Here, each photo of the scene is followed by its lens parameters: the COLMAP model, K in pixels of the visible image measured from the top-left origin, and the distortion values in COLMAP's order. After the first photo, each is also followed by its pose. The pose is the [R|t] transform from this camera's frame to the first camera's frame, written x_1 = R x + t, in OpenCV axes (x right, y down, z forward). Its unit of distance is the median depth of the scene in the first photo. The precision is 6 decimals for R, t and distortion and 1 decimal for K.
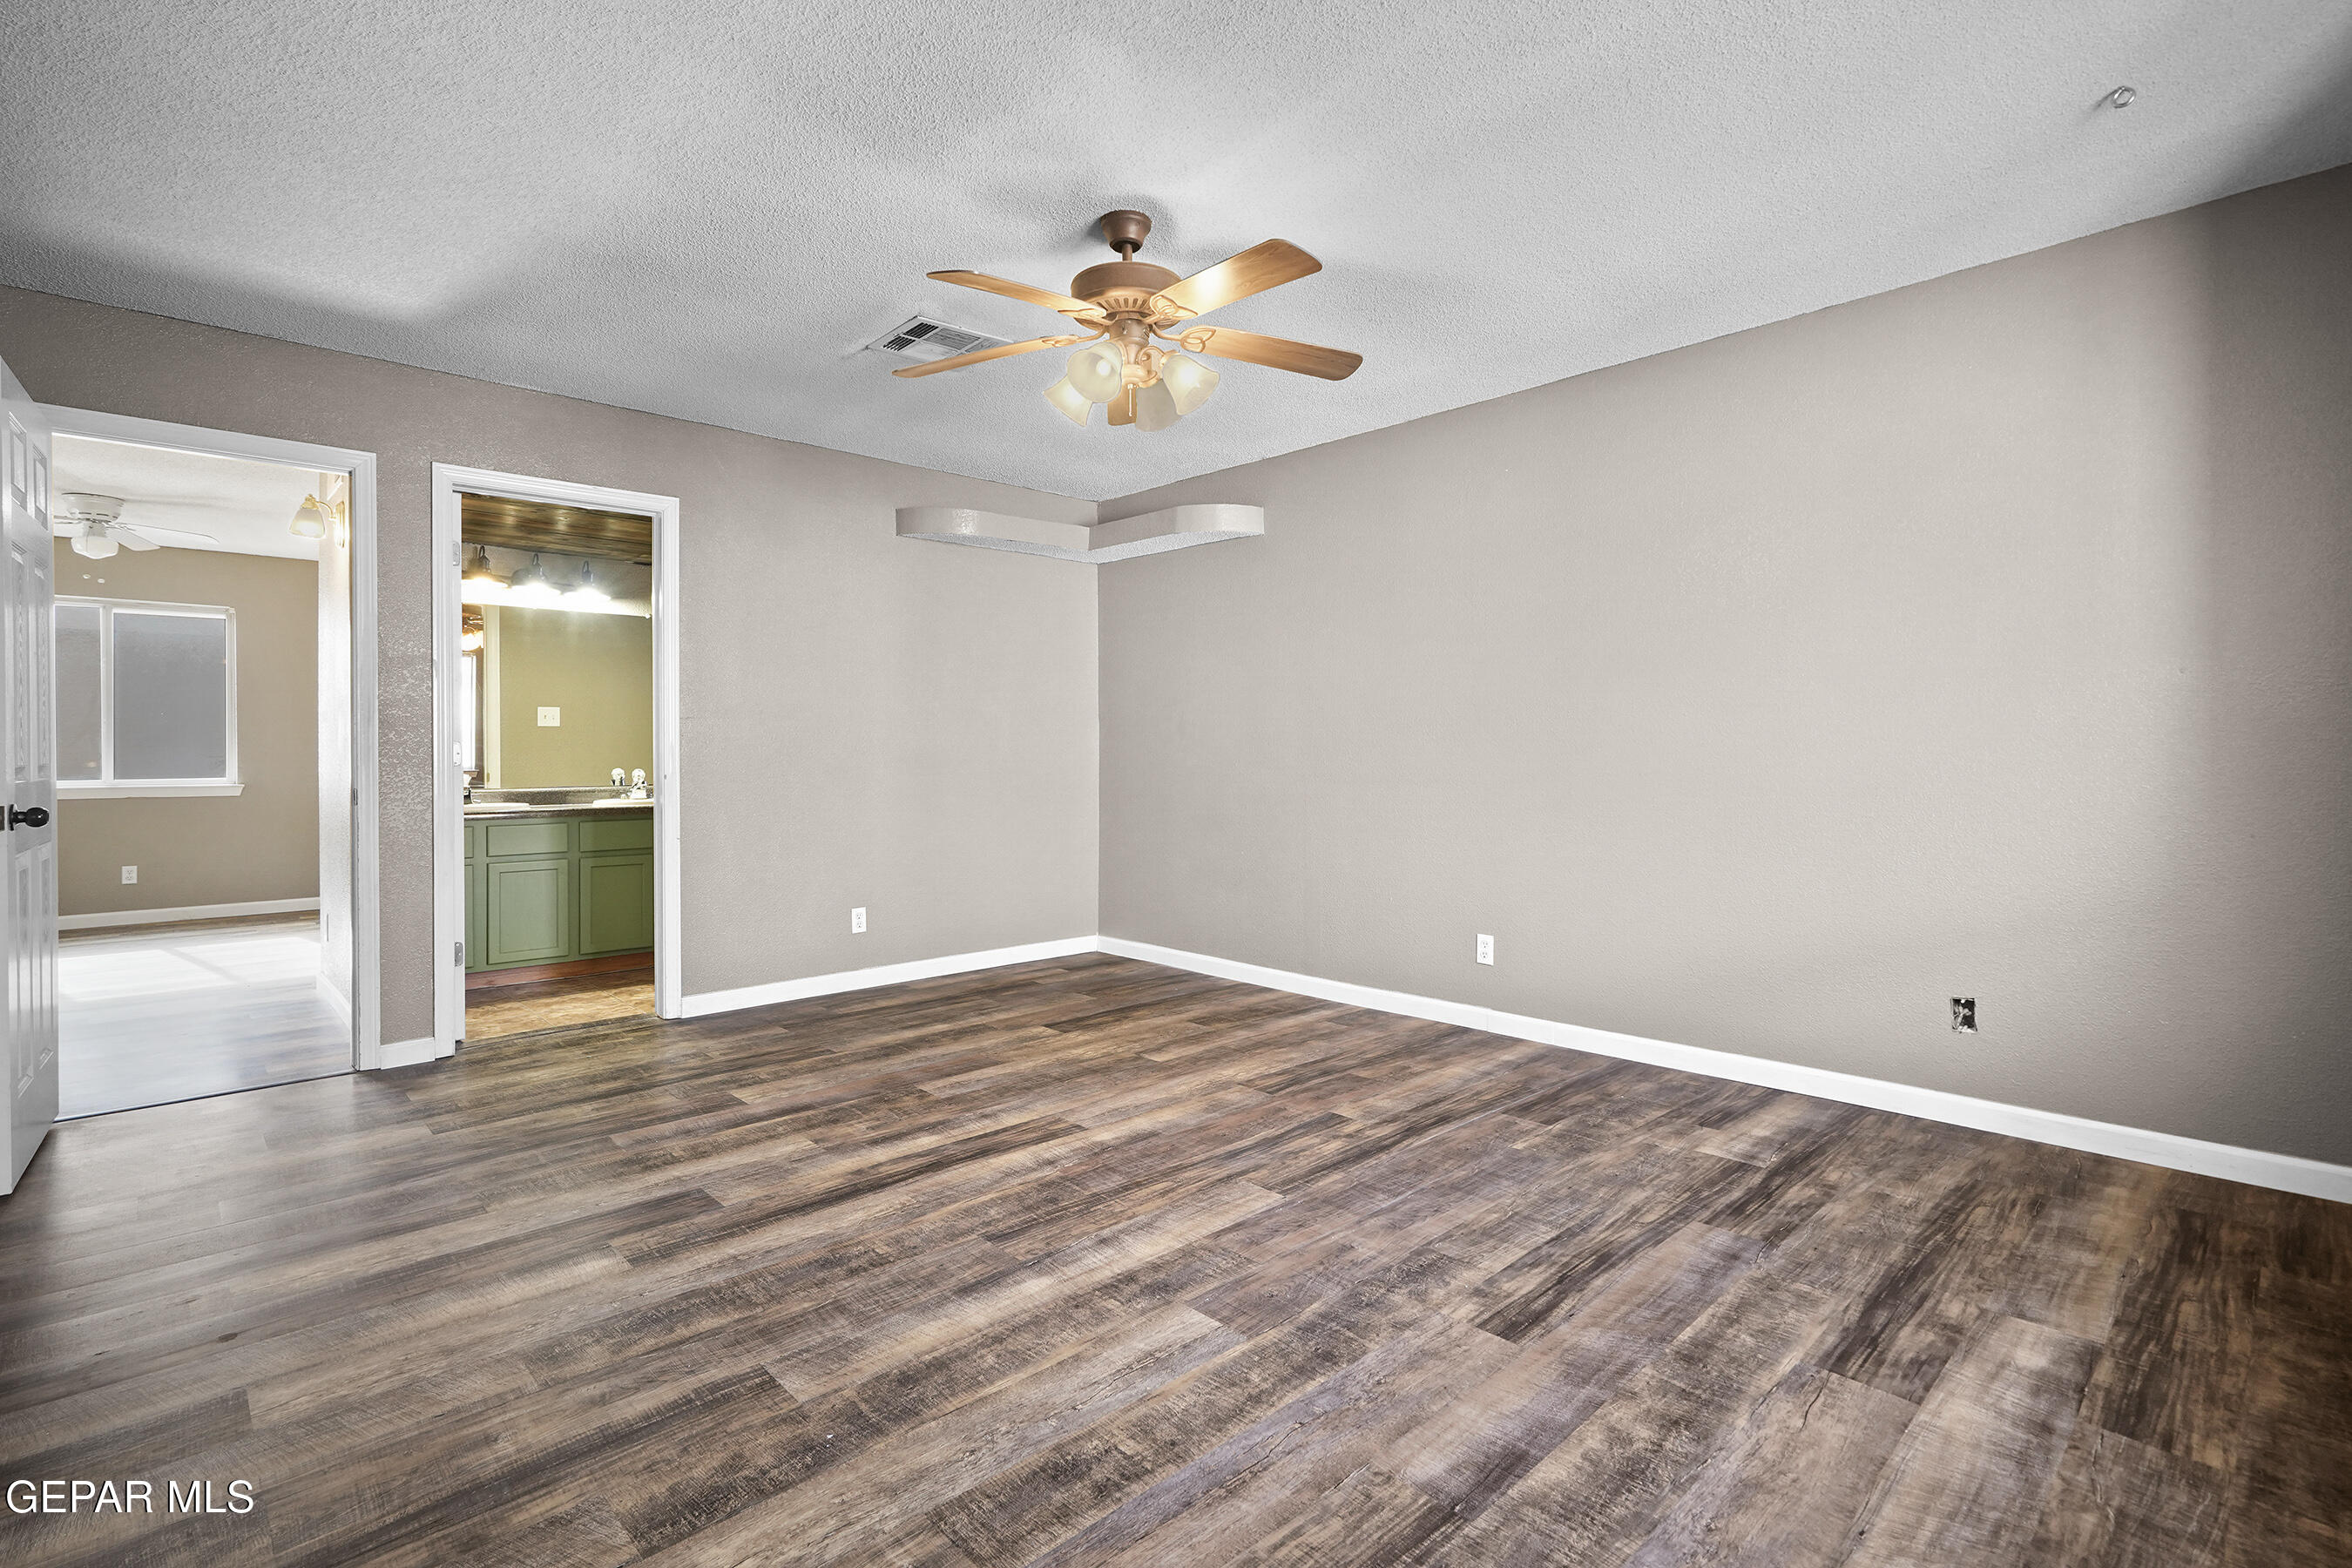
lens RADIAL K [[1081.6, 0, 1184.5], [0, 1081.6, 749.4], [0, 0, 1]] dist [-0.004119, 0.001549]
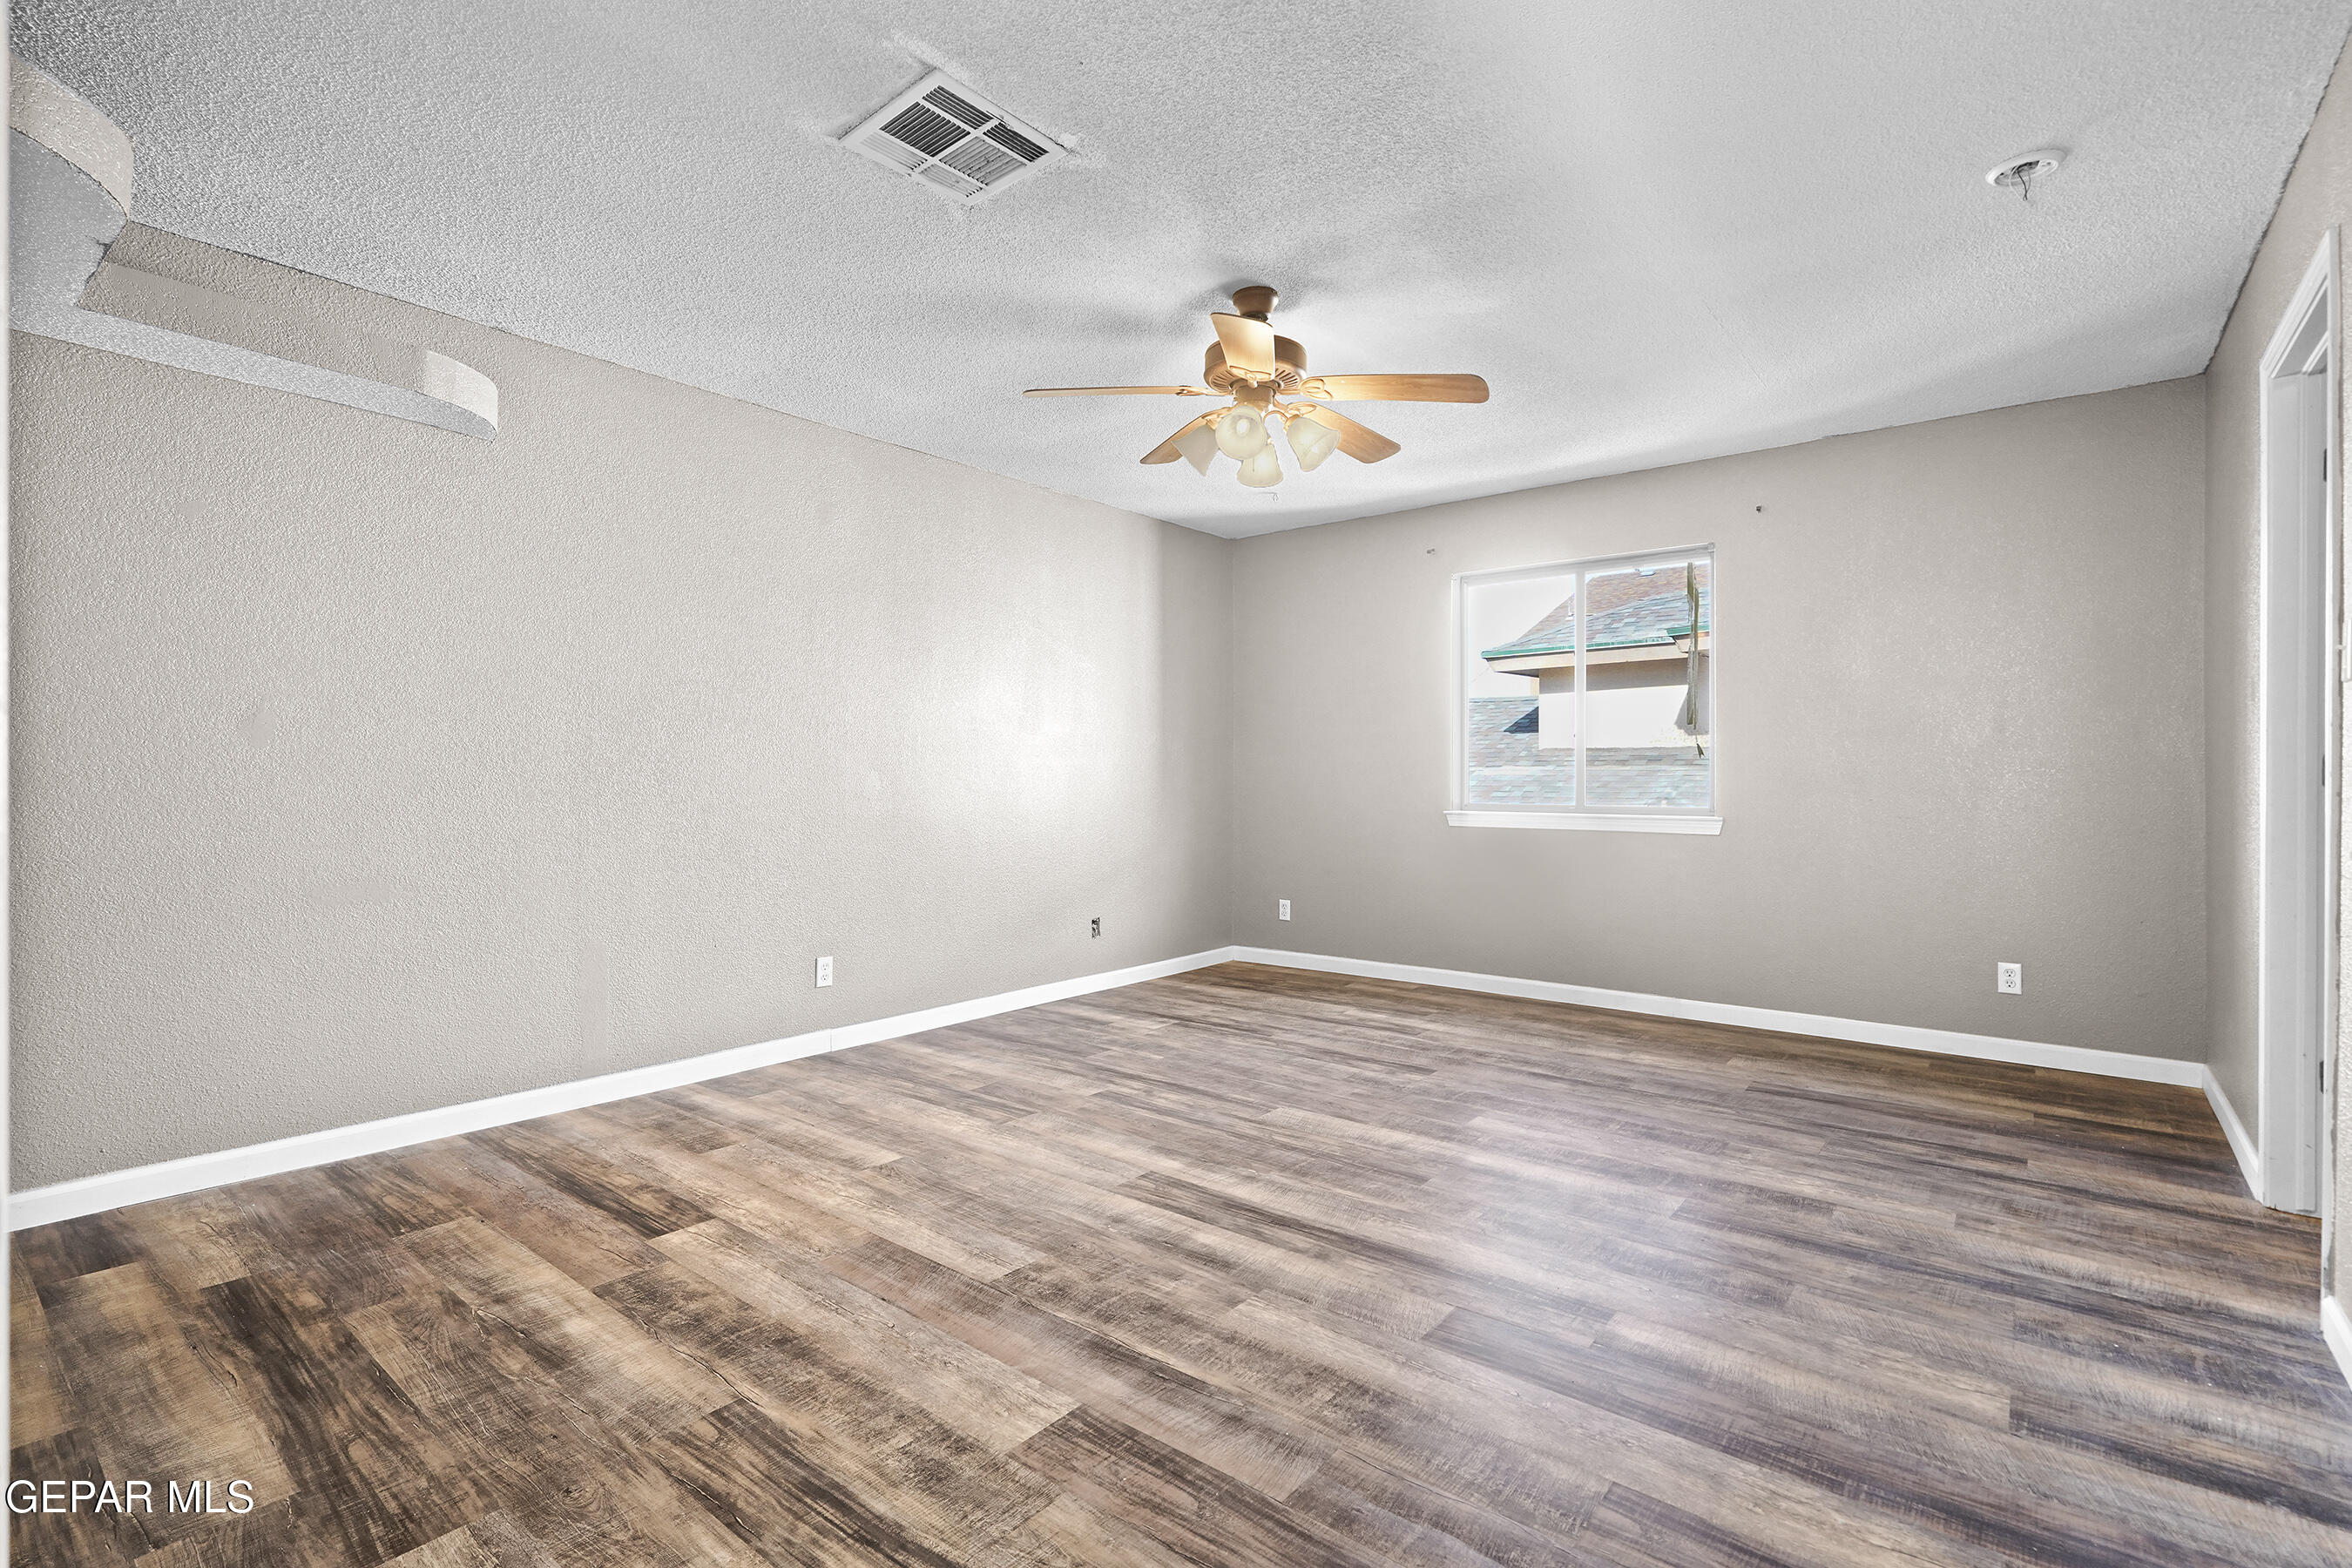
lens RADIAL K [[1081.6, 0, 1156.4], [0, 1081.6, 780.1], [0, 0, 1]] dist [-0.004119, 0.001549]
pose [[-0.116163, 0.003552, 0.993224, -1.136537], [-0.005903, 0.999973, -0.004267, 0.014402], [-0.993213, -0.006359, -0.116139, 1.222294]]
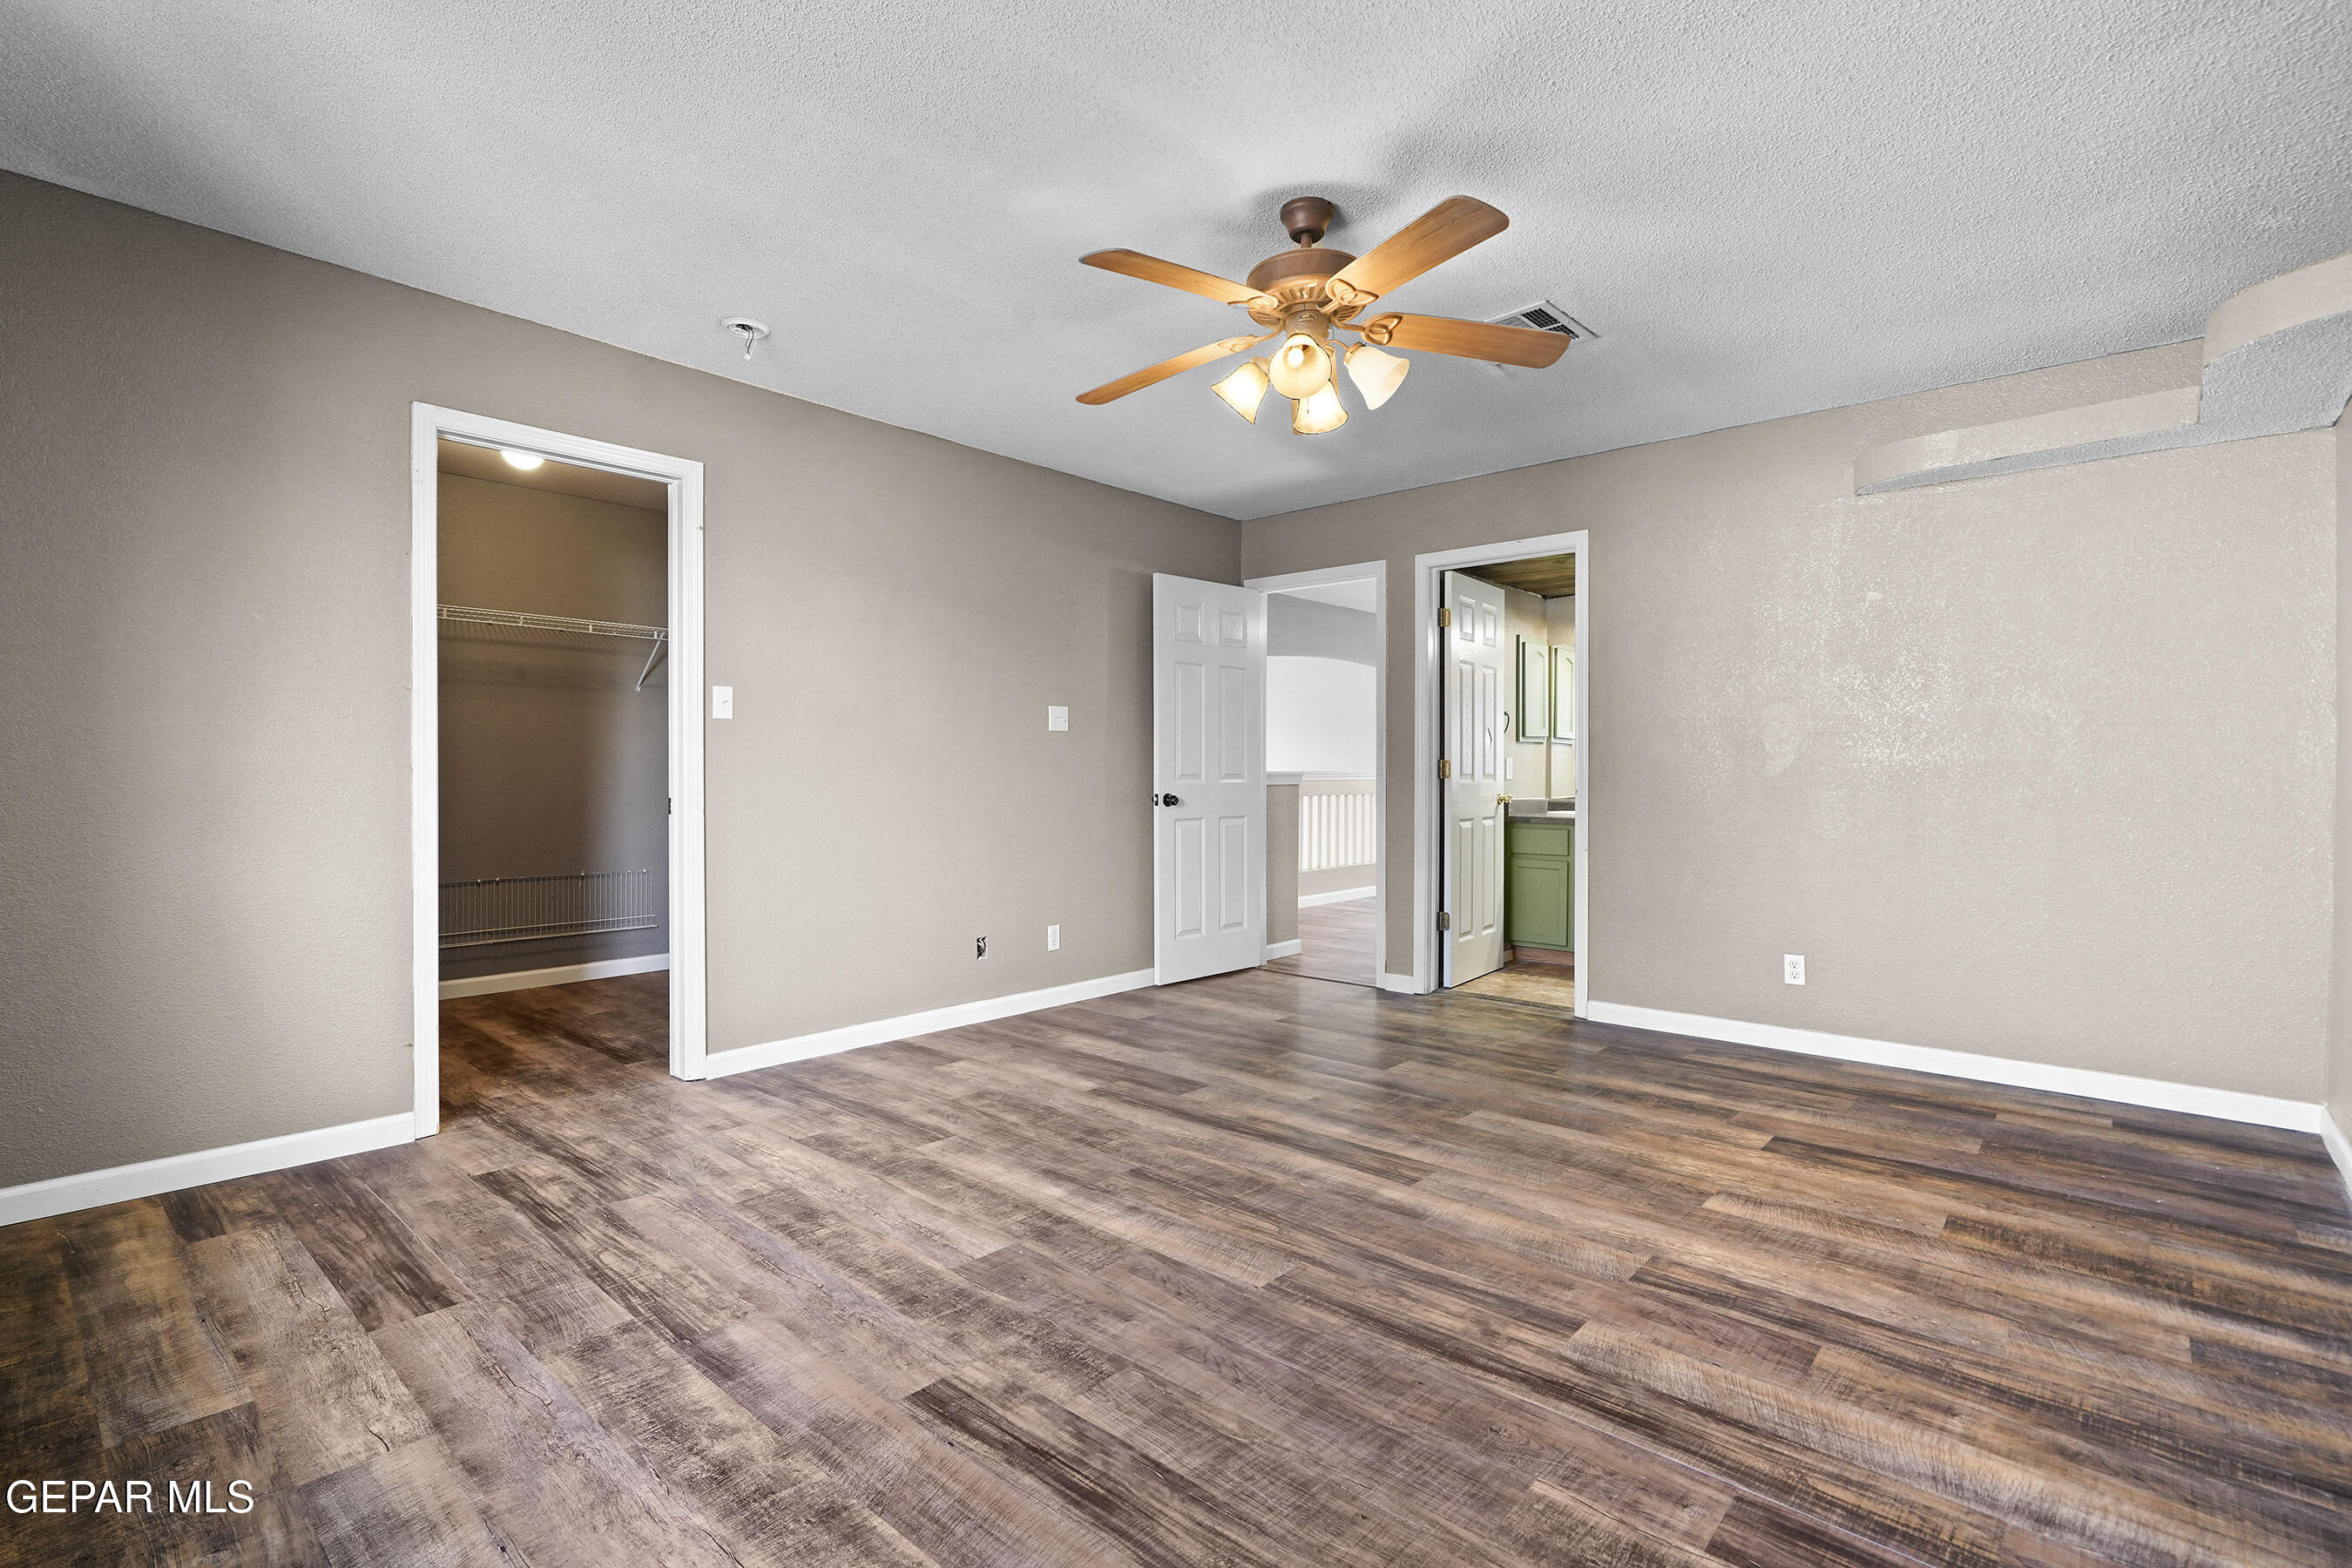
lens RADIAL K [[1081.6, 0, 1173.4], [0, 1081.6, 772.8], [0, 0, 1]] dist [-0.004119, 0.001549]
pose [[0.085811, 0.005838, -0.996294, 0.873883], [0.000791, 0.999982, 0.005928, 0.000956], [0.996311, -0.001297, 0.085805, 0.801386]]
